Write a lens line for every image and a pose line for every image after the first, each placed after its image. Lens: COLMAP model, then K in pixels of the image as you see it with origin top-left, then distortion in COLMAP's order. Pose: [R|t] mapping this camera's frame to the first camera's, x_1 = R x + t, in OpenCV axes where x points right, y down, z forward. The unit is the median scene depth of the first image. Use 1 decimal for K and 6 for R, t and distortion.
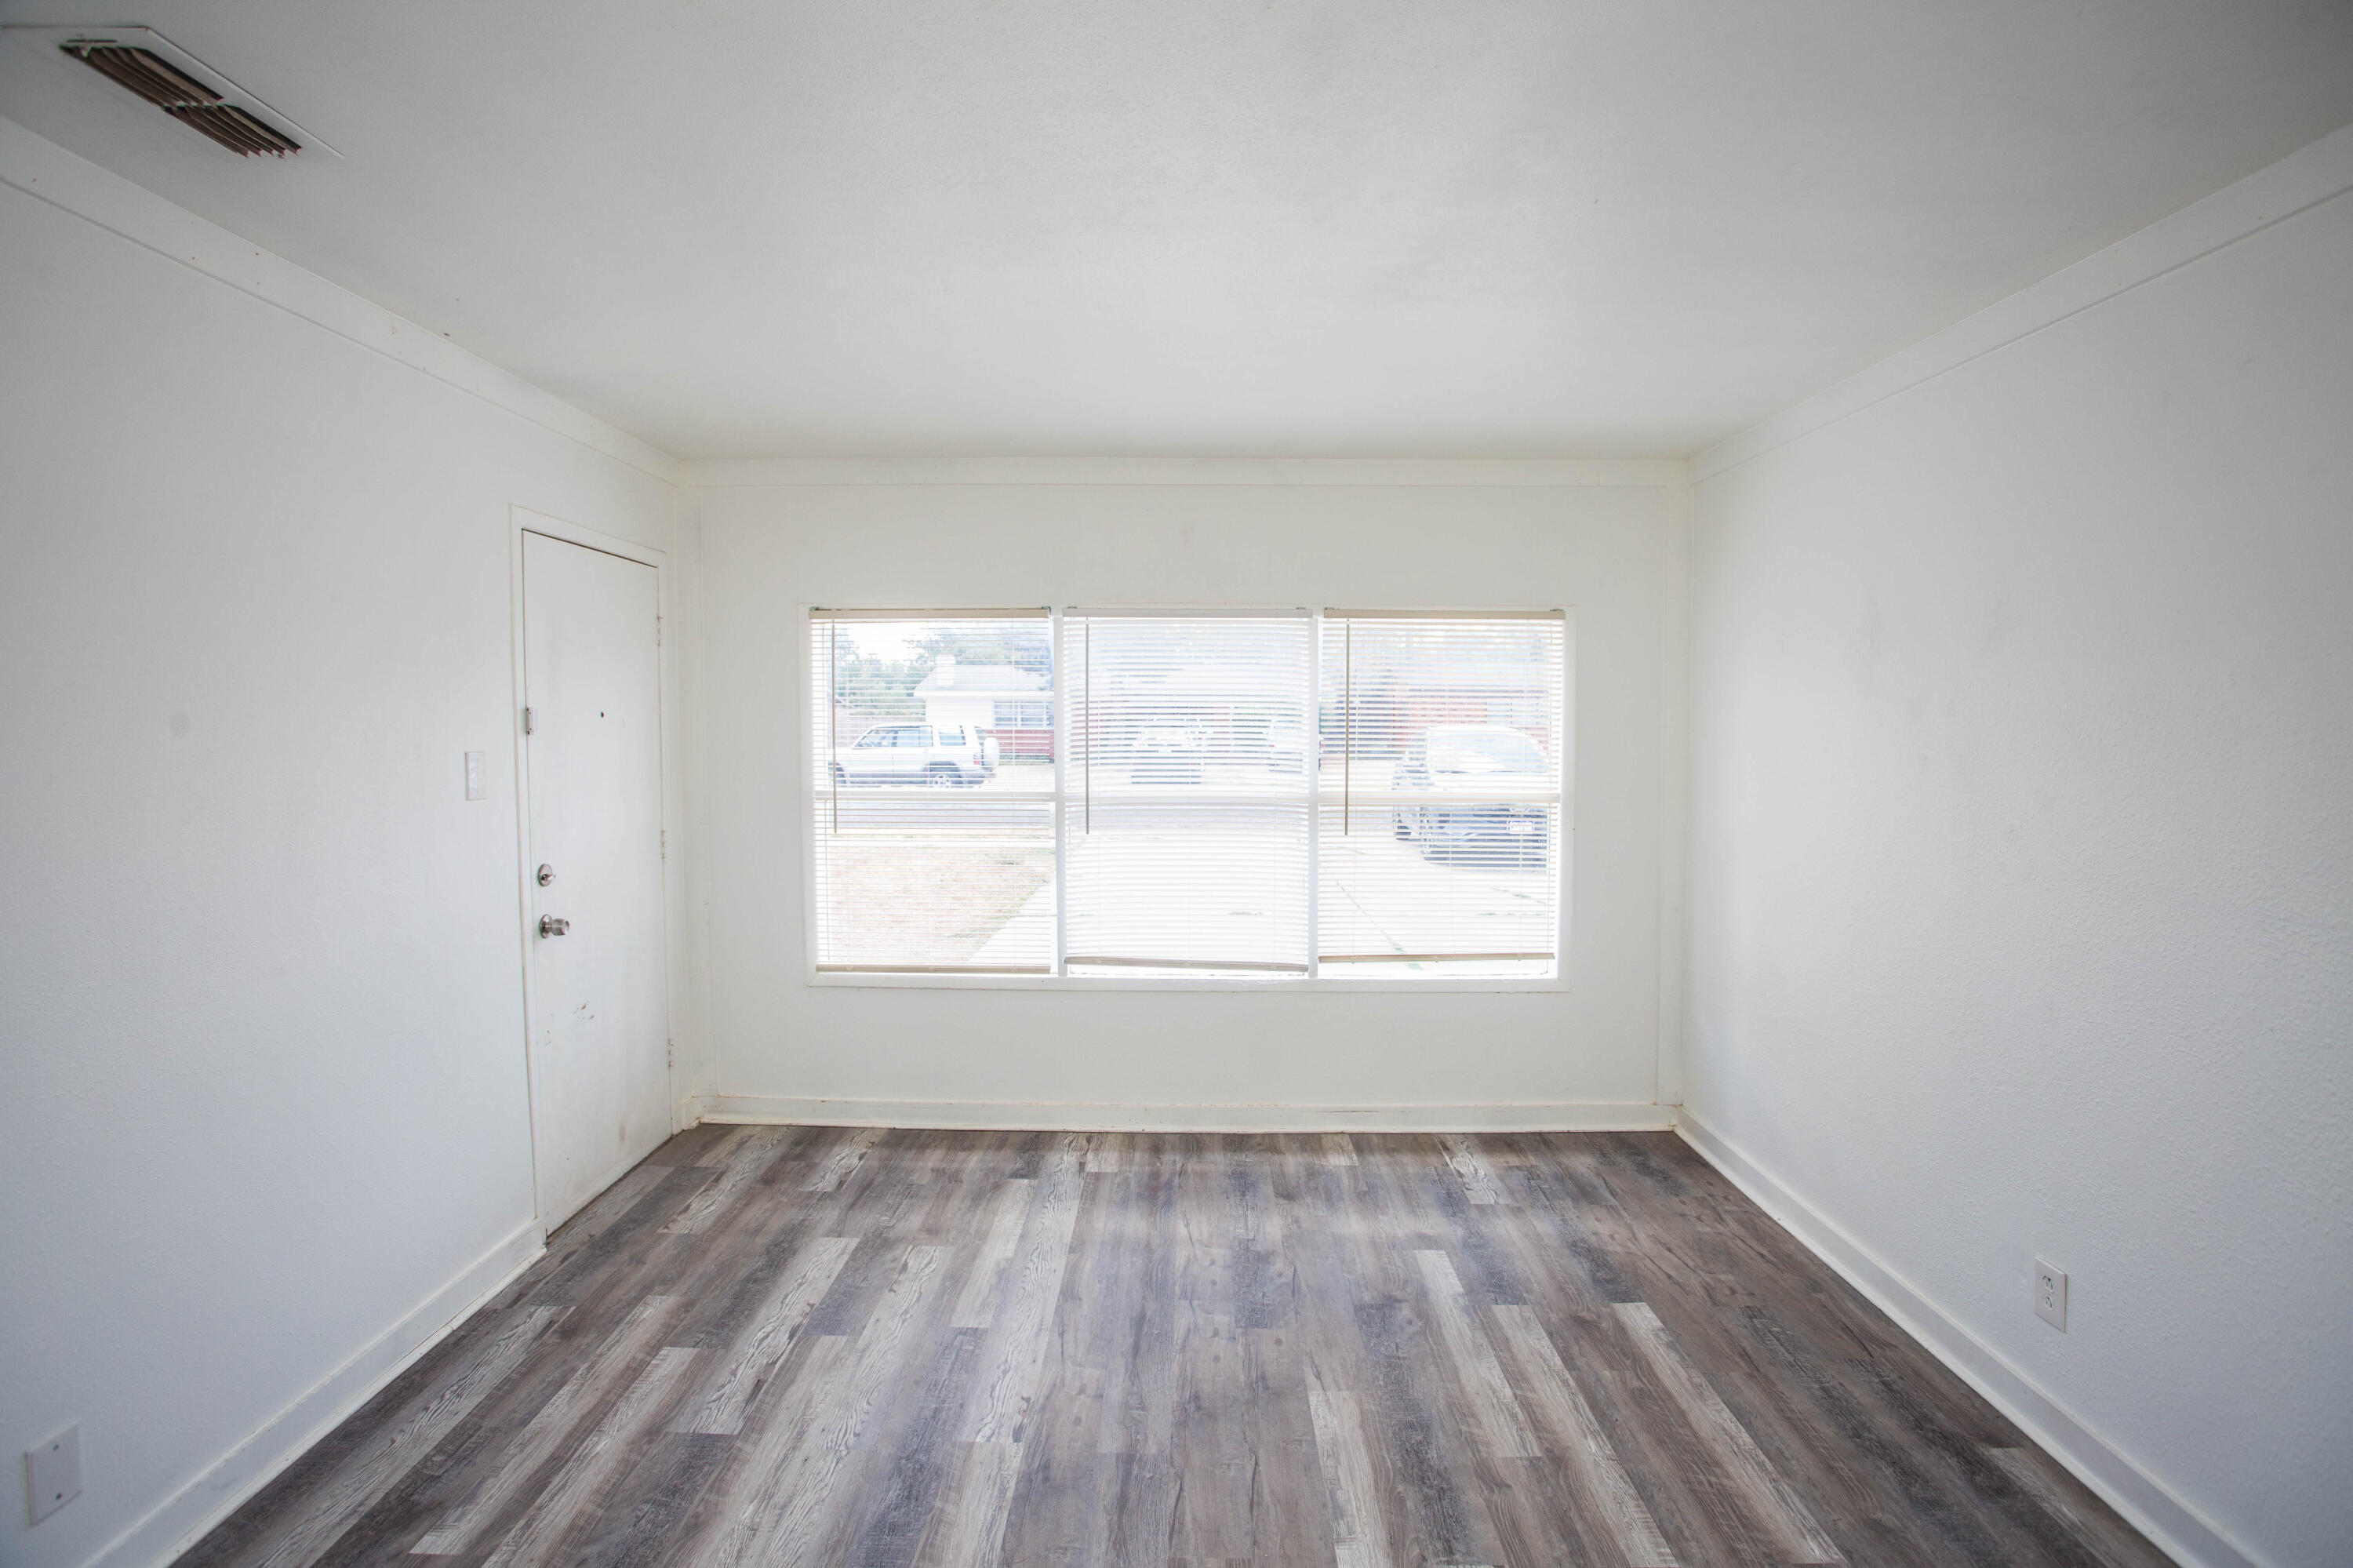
lens RADIAL K [[1153.8, 0, 1165.6], [0, 1153.8, 782.8], [0, 0, 1]] dist [-0.036675, 0.009053]
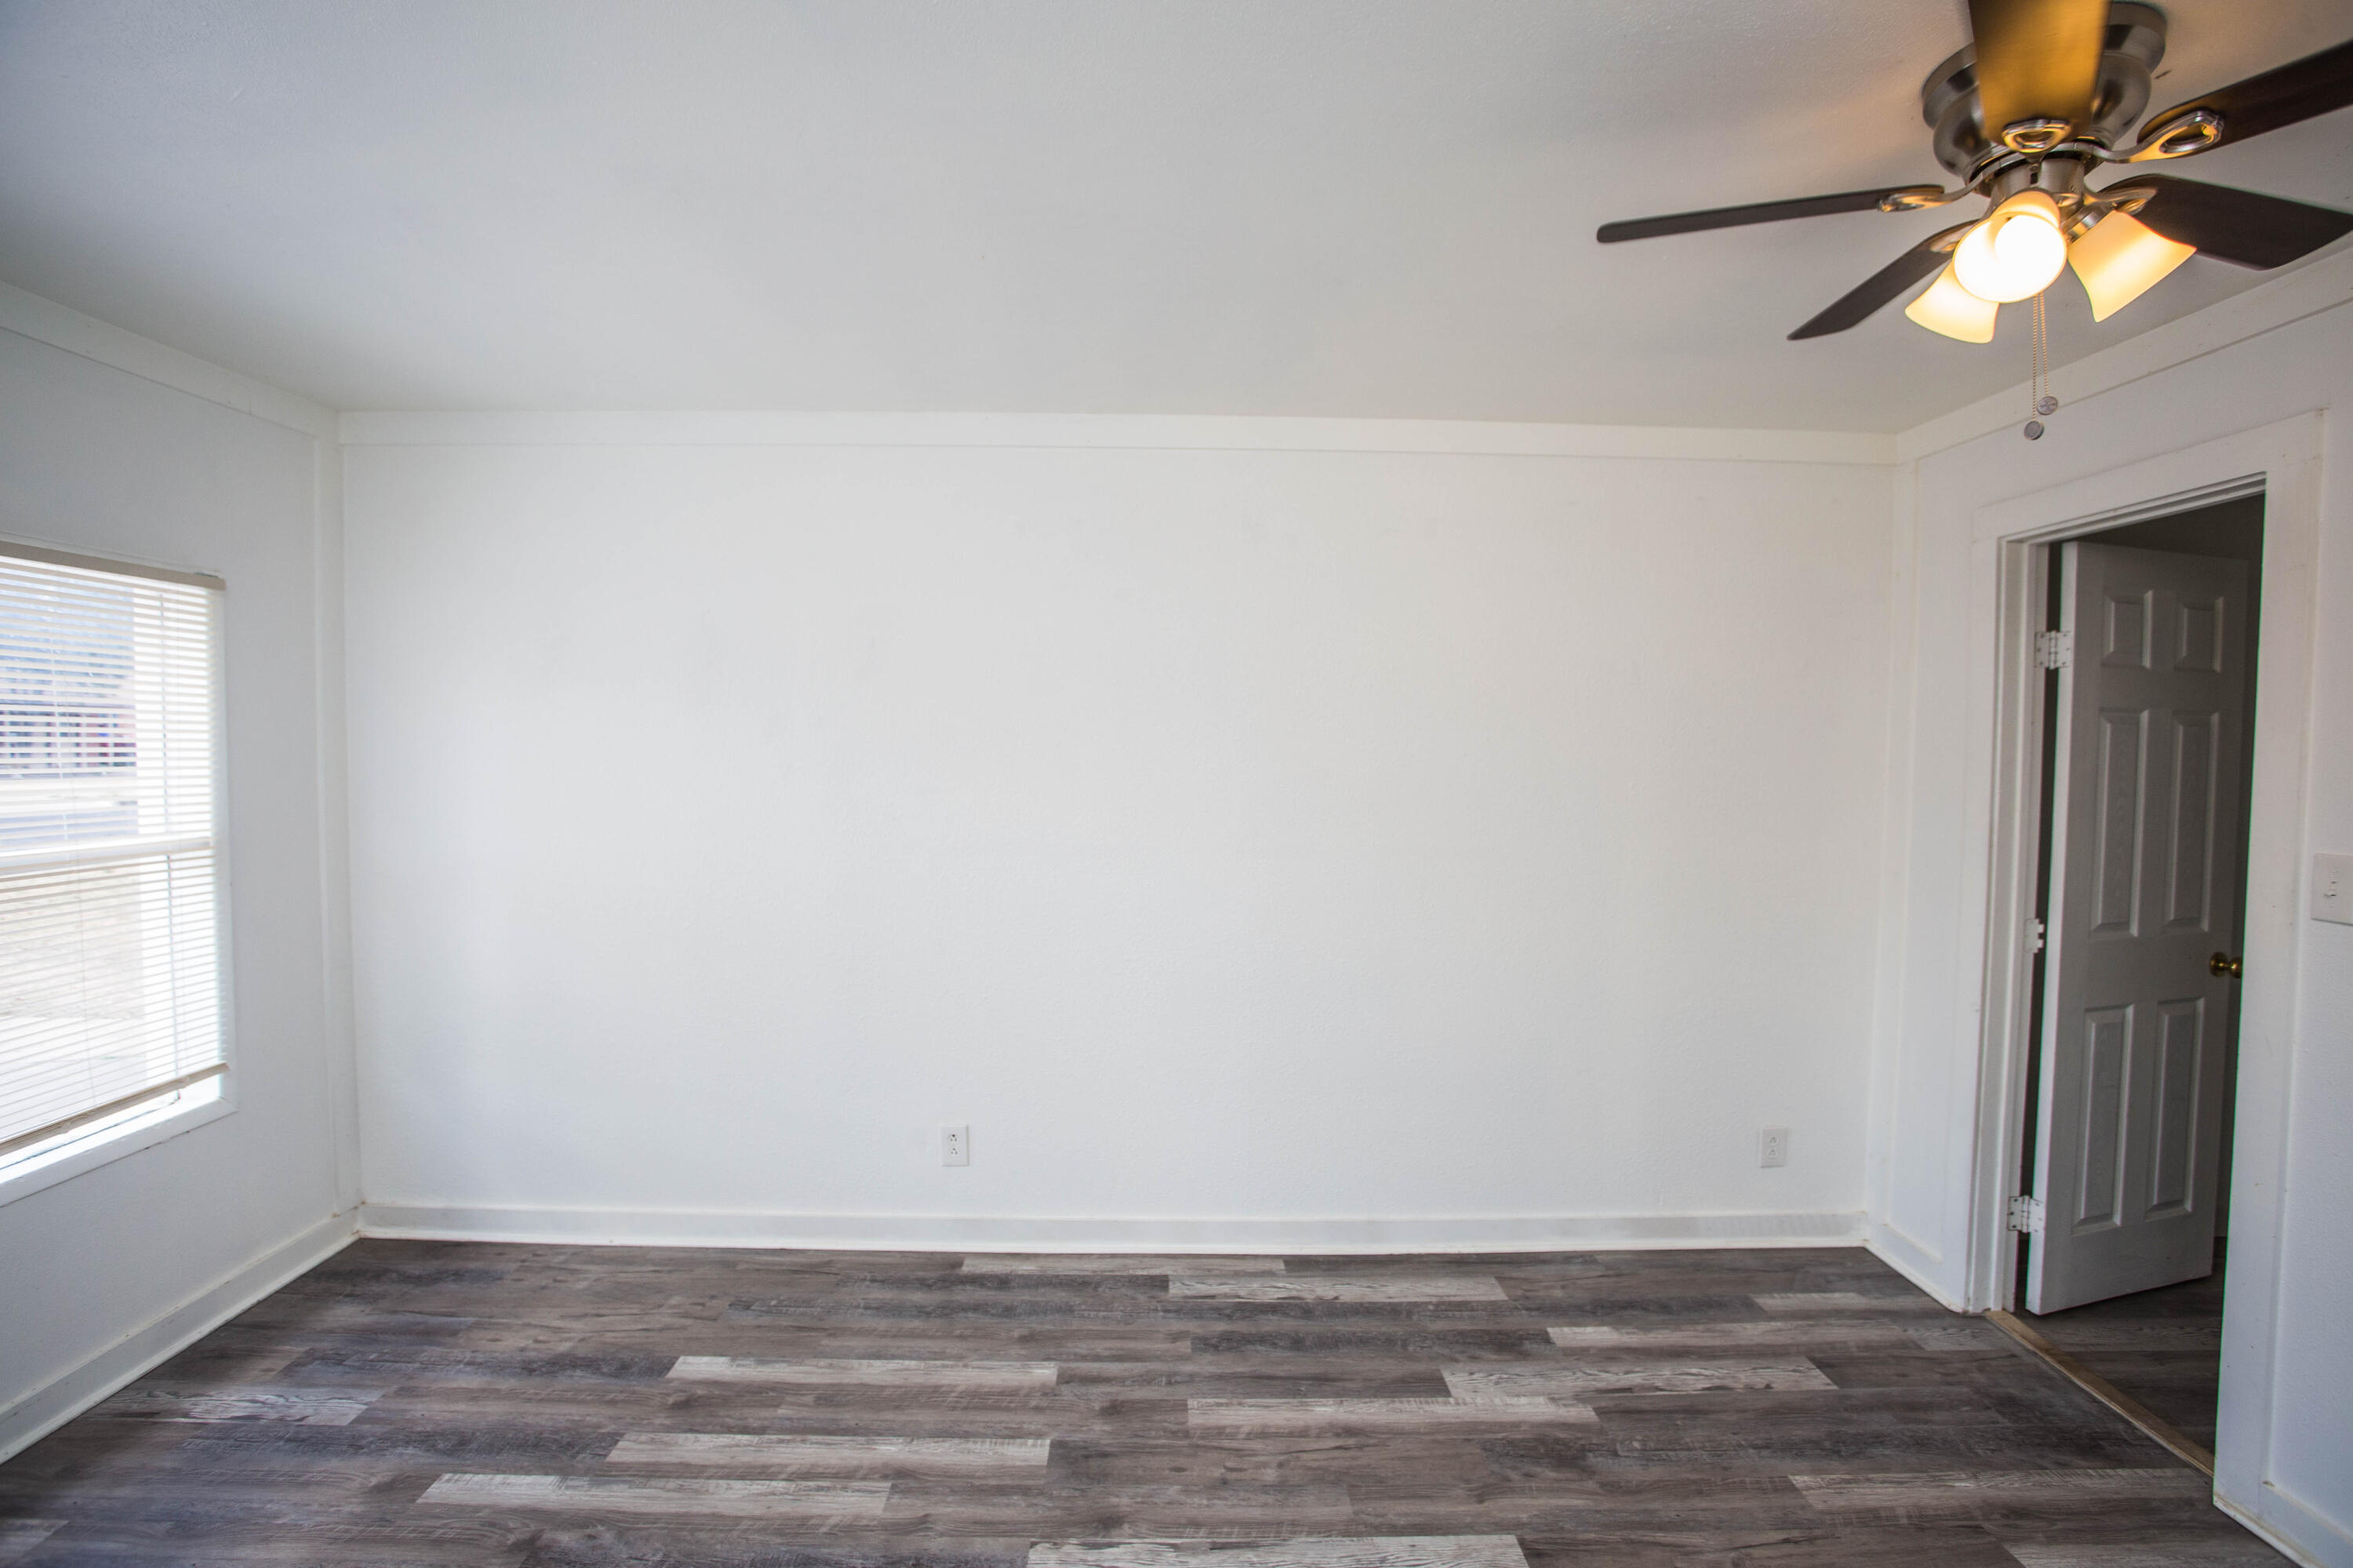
lens RADIAL K [[1153.8, 0, 1175.2], [0, 1153.8, 784.8], [0, 0, 1]] dist [-0.036675, 0.009053]
pose [[-0.036360, -0.043636, 0.998386, -0.509482], [0.045655, 0.997931, 0.045279, -0.037239], [-0.998295, 0.047228, -0.034292, 0.605758]]
